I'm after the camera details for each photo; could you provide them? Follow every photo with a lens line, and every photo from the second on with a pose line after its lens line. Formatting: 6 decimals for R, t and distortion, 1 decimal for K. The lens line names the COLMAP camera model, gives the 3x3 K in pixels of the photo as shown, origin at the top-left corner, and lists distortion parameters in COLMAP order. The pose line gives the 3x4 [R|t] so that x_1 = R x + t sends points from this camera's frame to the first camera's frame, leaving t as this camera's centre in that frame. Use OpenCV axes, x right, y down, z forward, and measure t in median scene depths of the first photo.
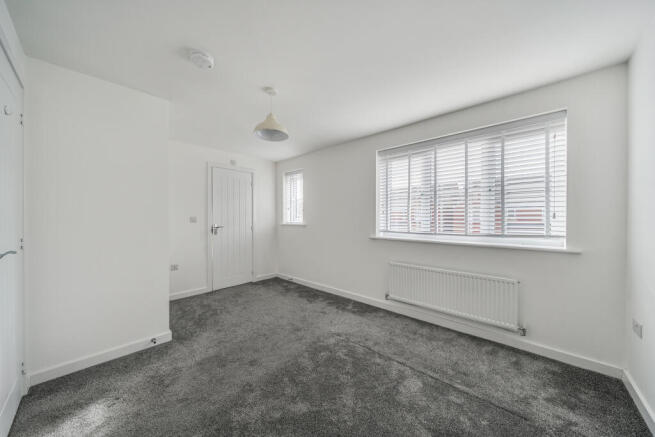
lens RADIAL K [[226.4, 0, 325.1], [0, 226.4, 221.9], [0, 0, 1]] dist [-0.001969, -0.000310]
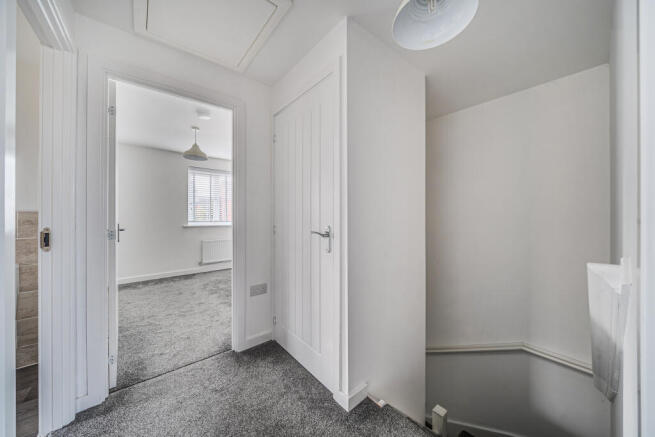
lens RADIAL K [[226.4, 0, 328.1], [0, 226.4, 216.0], [0, 0, 1]] dist [-0.001969, -0.000310]
pose [[0.129967, -0.013813, 0.991422, -1.077650], [0.013461, 0.999835, 0.012166, 0.000119], [-0.991427, 0.011764, 0.130132, -0.064027]]
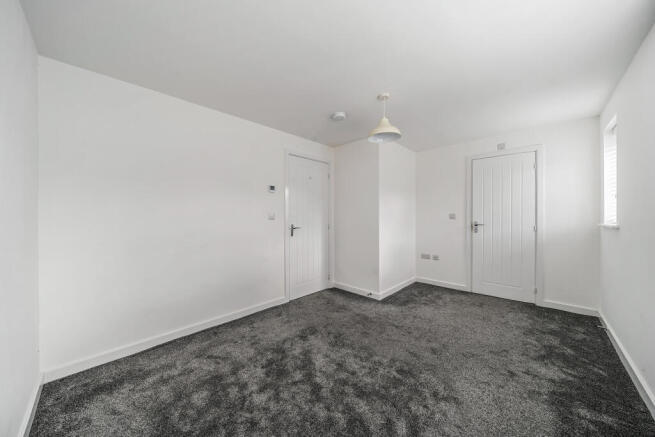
lens RADIAL K [[226.4, 0, 324.4], [0, 226.4, 216.9], [0, 0, 1]] dist [-0.001969, -0.000310]
pose [[-0.024443, -0.006327, -0.999681, 0.545885], [-0.014730, 0.999874, -0.005968, 0.008245], [0.999593, 0.014579, -0.024533, 0.491459]]
